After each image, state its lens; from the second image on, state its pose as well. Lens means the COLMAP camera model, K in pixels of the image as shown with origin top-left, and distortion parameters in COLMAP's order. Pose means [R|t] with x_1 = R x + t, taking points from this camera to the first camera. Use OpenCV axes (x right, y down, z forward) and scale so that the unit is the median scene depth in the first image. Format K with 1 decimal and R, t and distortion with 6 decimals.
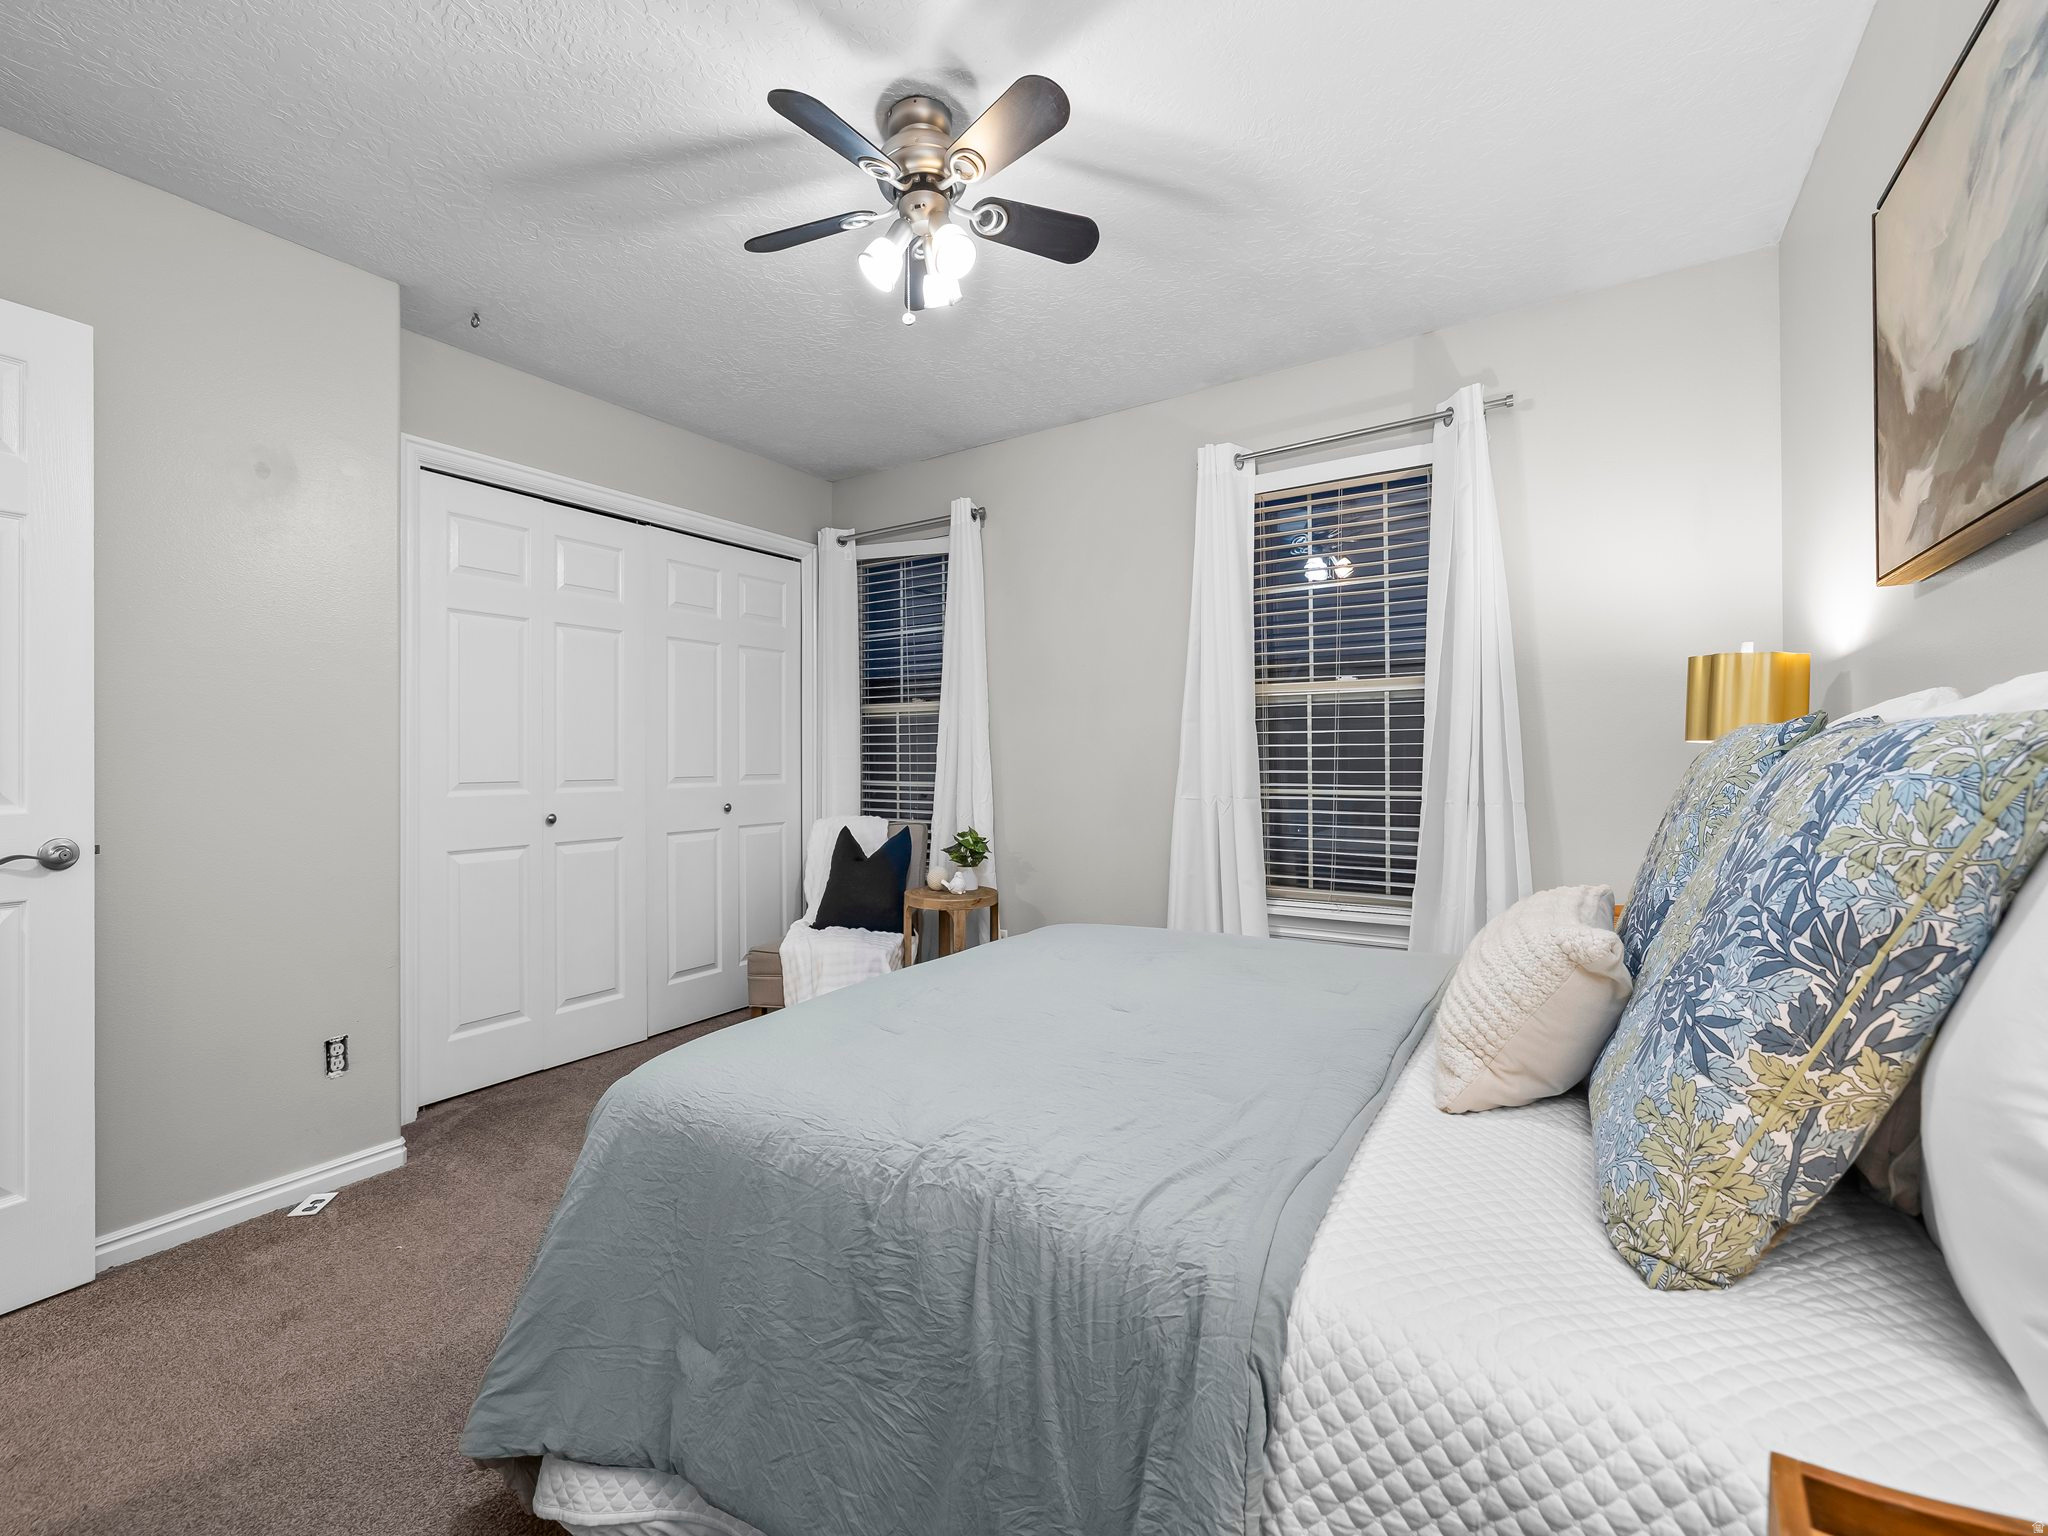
lens RADIAL K [[870.5, 0, 1027.0], [0, 870.5, 754.1], [0, 0, 1]] dist [0.000813, 0.000150]
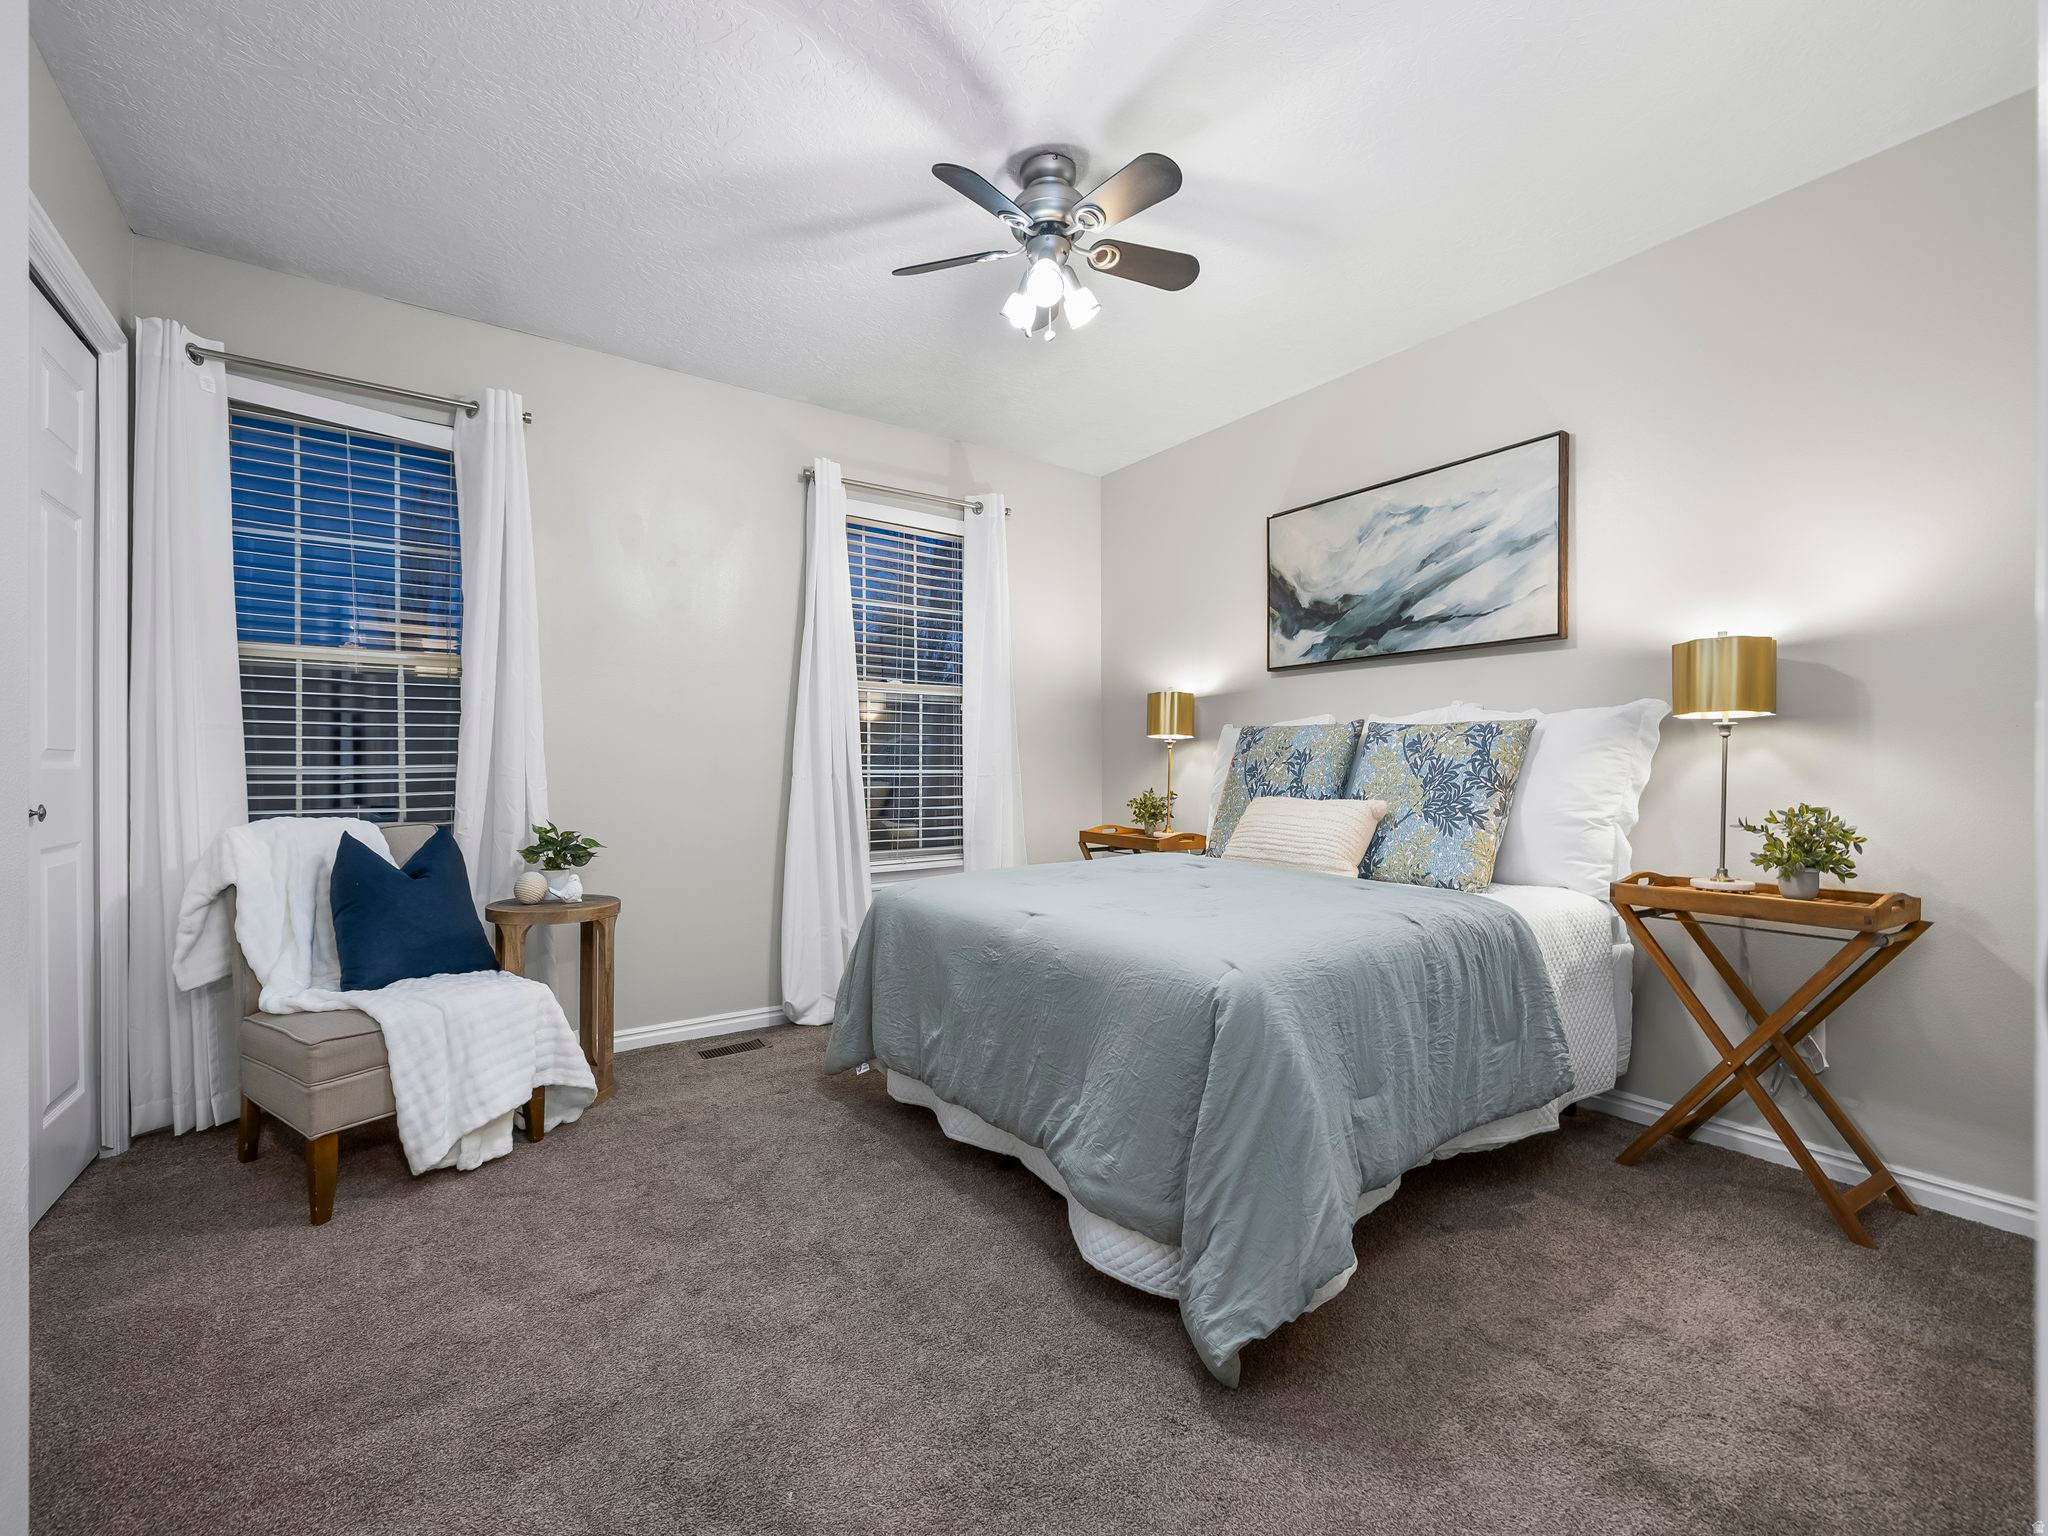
lens RADIAL K [[852.8, 0, 990.1], [0, 852.8, 763.3], [0, 0, 1]] dist [0.002112, 0.000139]
pose [[0.396295, 0.011836, 0.918047, -0.598089], [-0.011734, 0.999901, -0.007826, 0.032210], [-0.918048, -0.007671, 0.396394, 0.320437]]
